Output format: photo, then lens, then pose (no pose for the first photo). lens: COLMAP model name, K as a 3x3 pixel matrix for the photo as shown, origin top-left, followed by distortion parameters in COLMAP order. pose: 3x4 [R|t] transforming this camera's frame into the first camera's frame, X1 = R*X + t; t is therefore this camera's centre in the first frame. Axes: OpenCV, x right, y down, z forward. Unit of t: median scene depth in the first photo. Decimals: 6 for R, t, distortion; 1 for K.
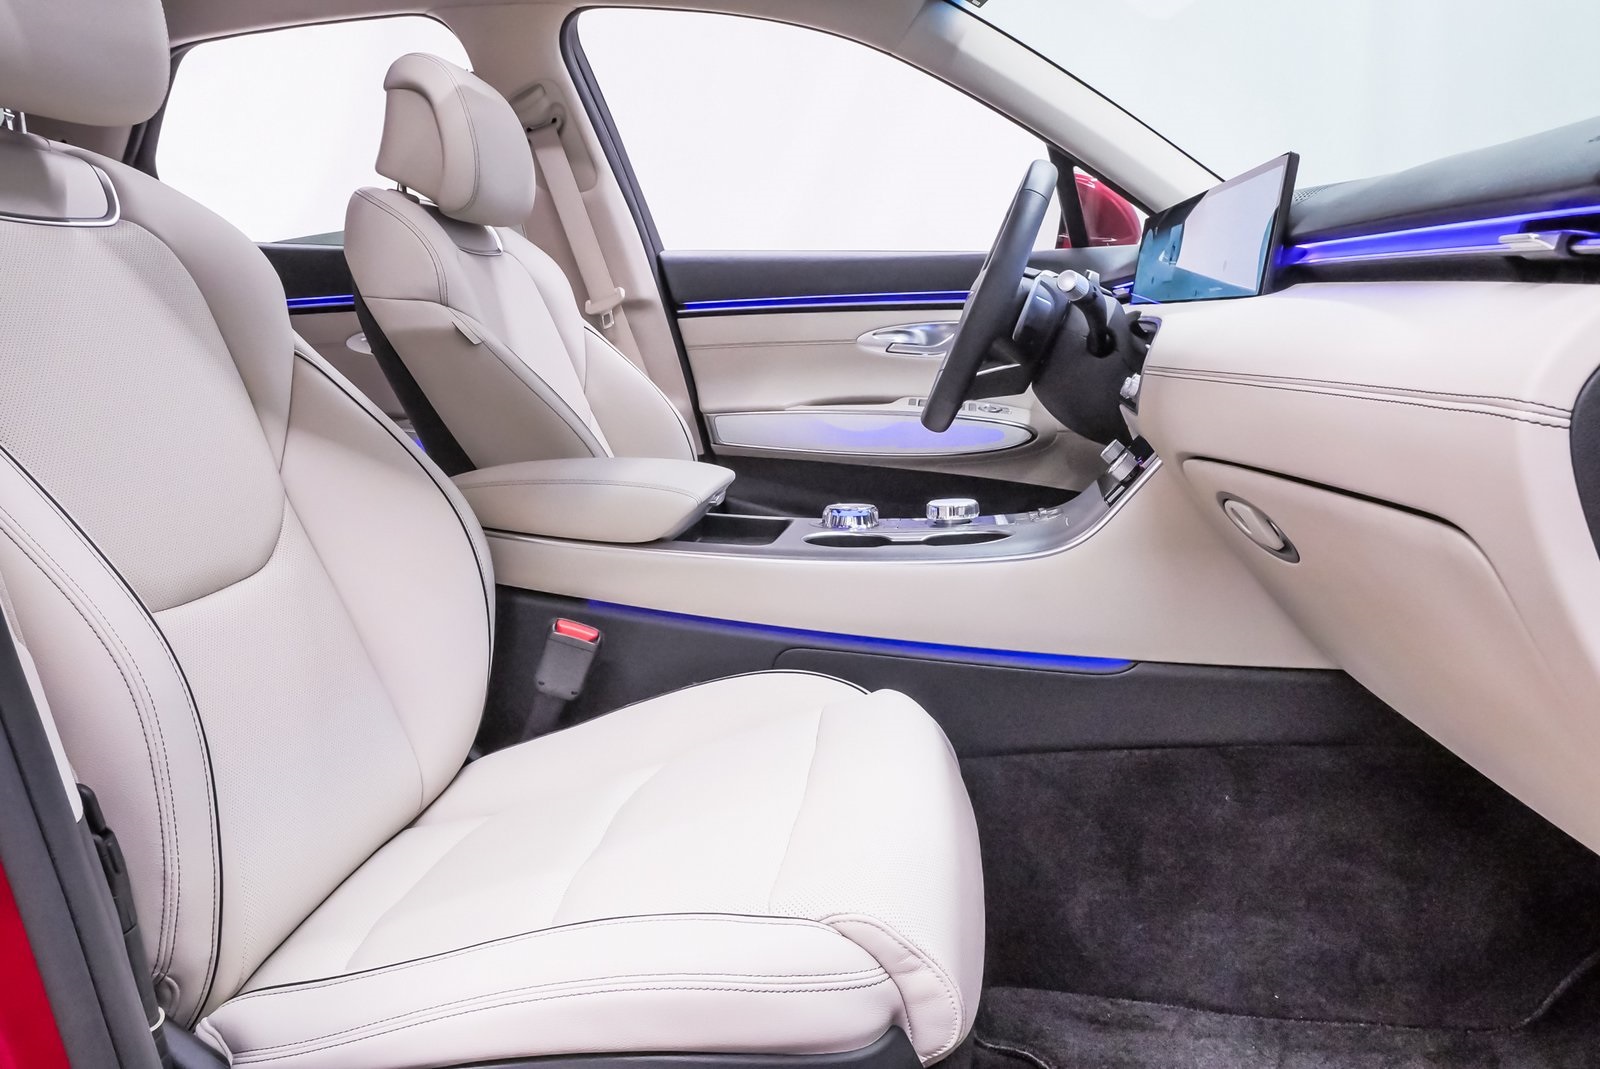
lens RADIAL K [[1171.0, 0, 784.2], [0, 1171.0, 540.2], [0, 0, 1]] dist [-0.060012, 0.050046]
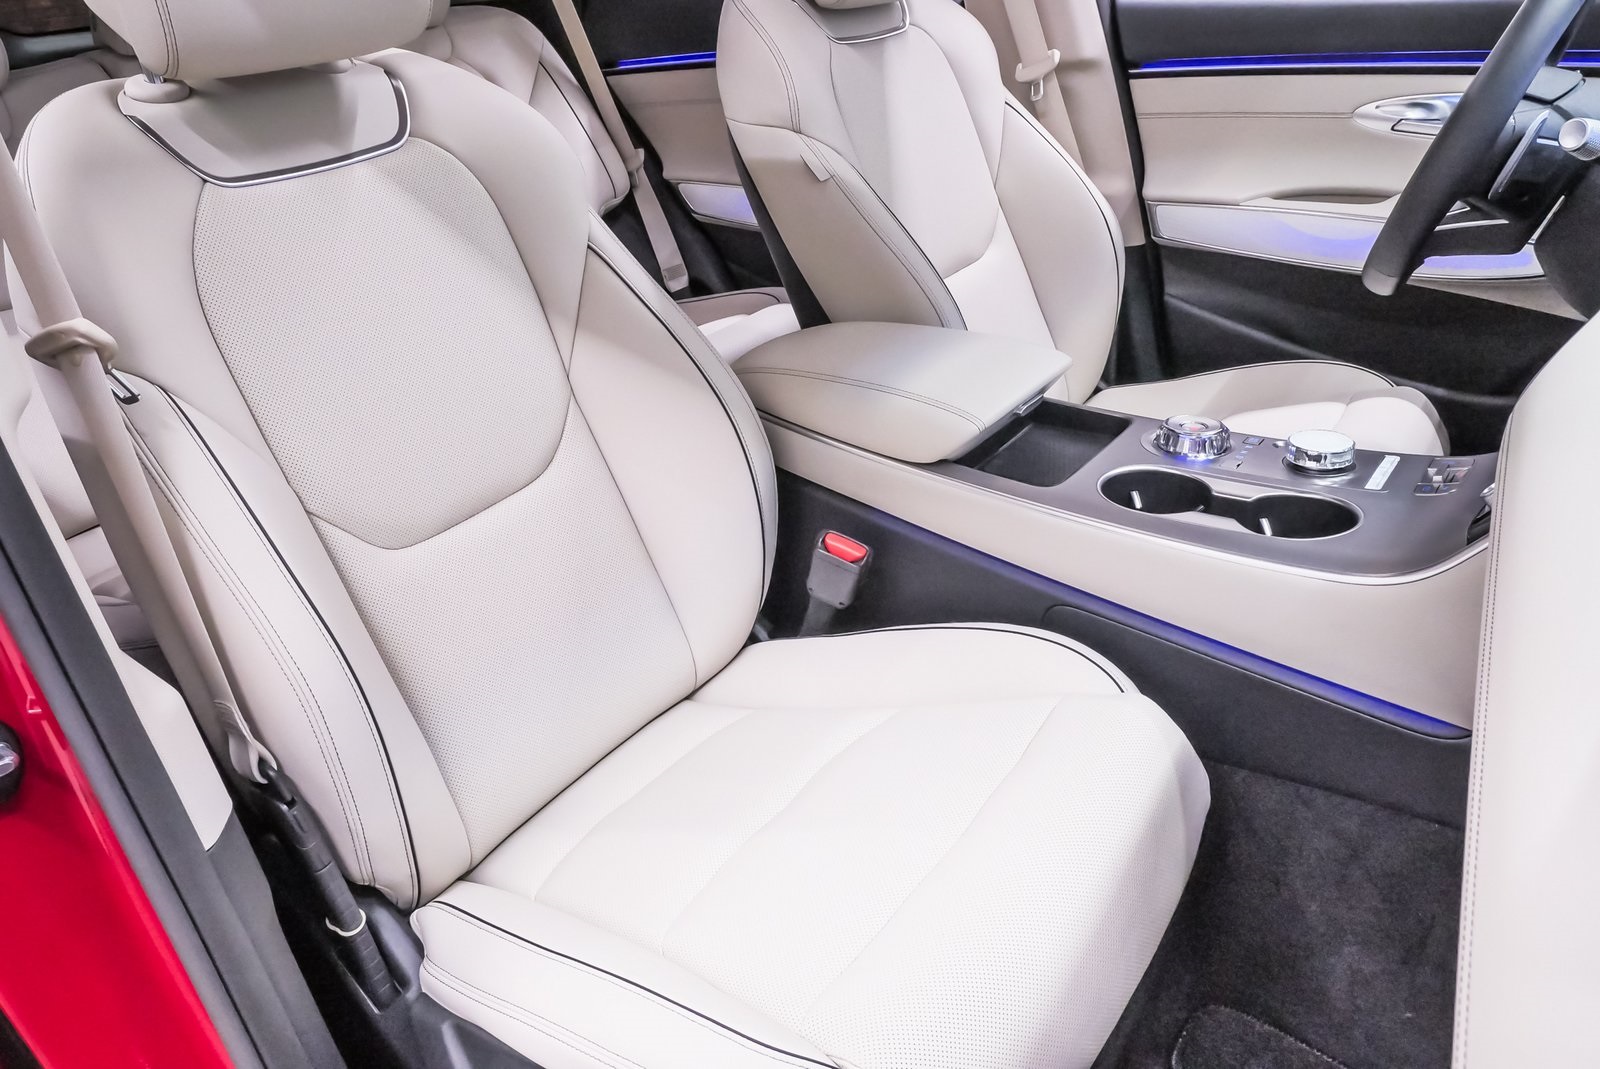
lens RADIAL K [[1171.0, 0, 784.2], [0, 1171.0, 540.2], [0, 0, 1]] dist [-0.060012, 0.050046]
pose [[0.875722, 0.174572, -0.450150, 0.192505], [-0.023616, 0.946716, 0.321203, -0.214053], [0.482237, -0.270654, 0.833183, 0.152319]]
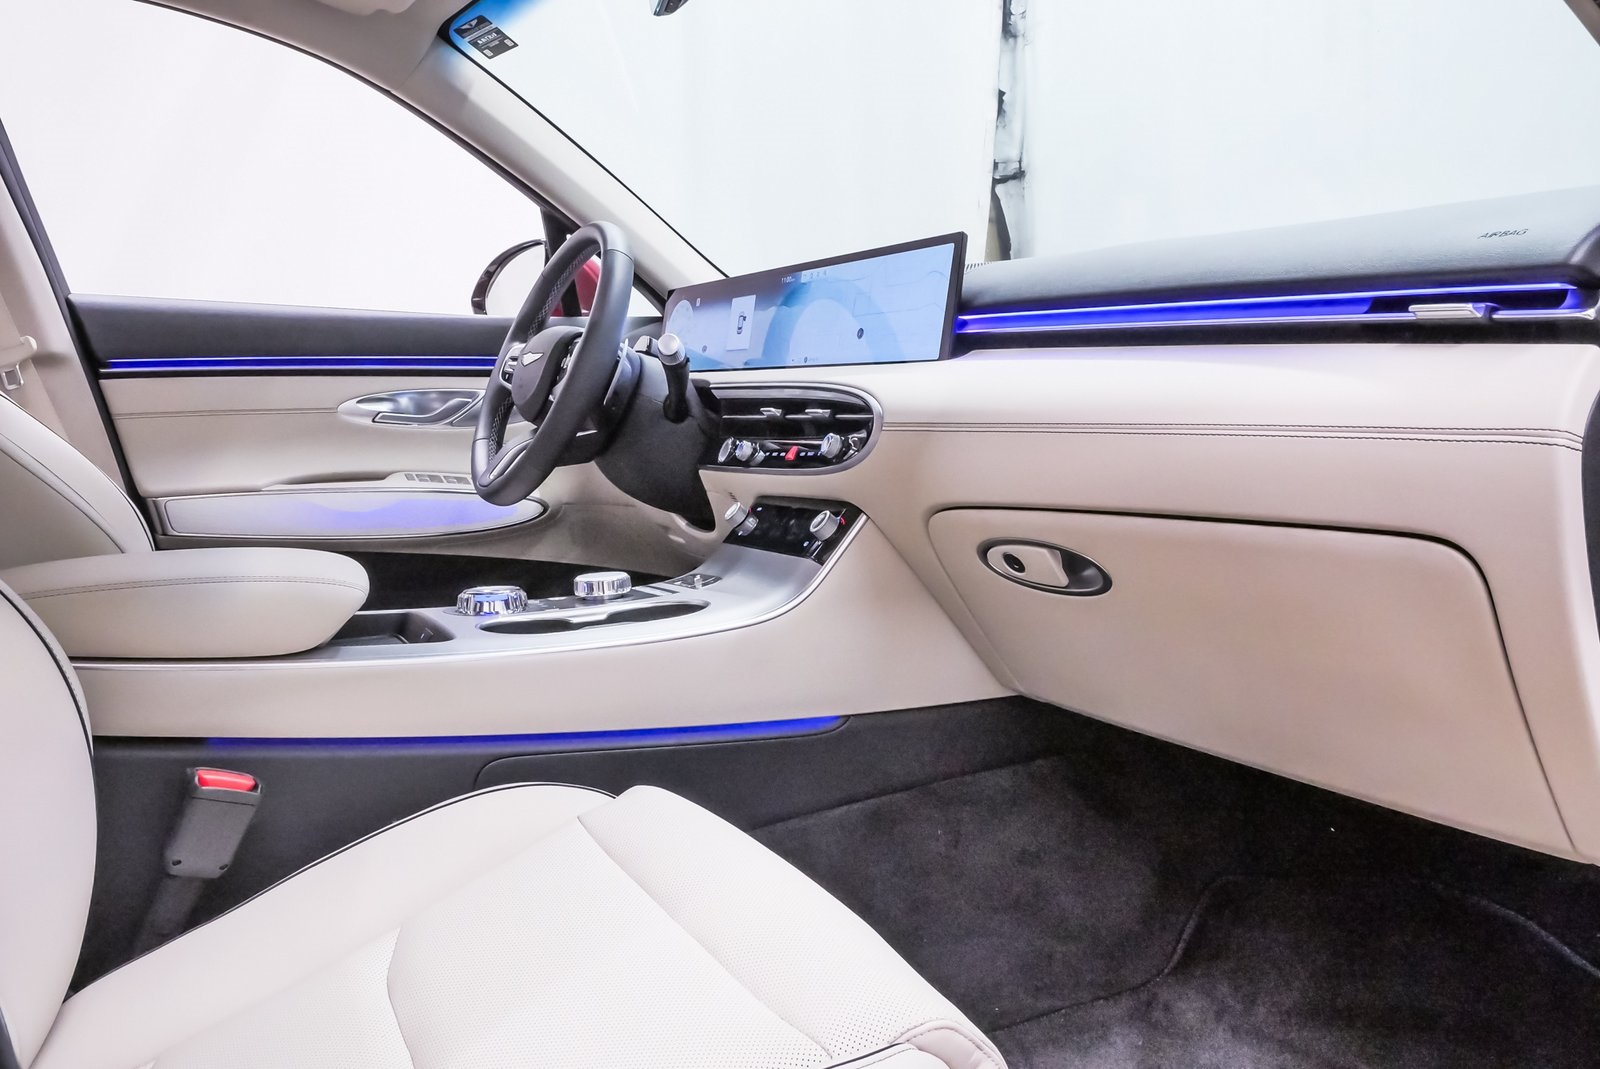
lens RADIAL K [[1171.0, 0, 784.2], [0, 1171.0, 540.2], [0, 0, 1]] dist [-0.060012, 0.050046]
pose [[0.808440, -0.052491, 0.586233, -0.280548], [0.093713, 0.994789, -0.040161, -0.010278], [-0.581070, 0.087405, 0.809146, 0.168195]]
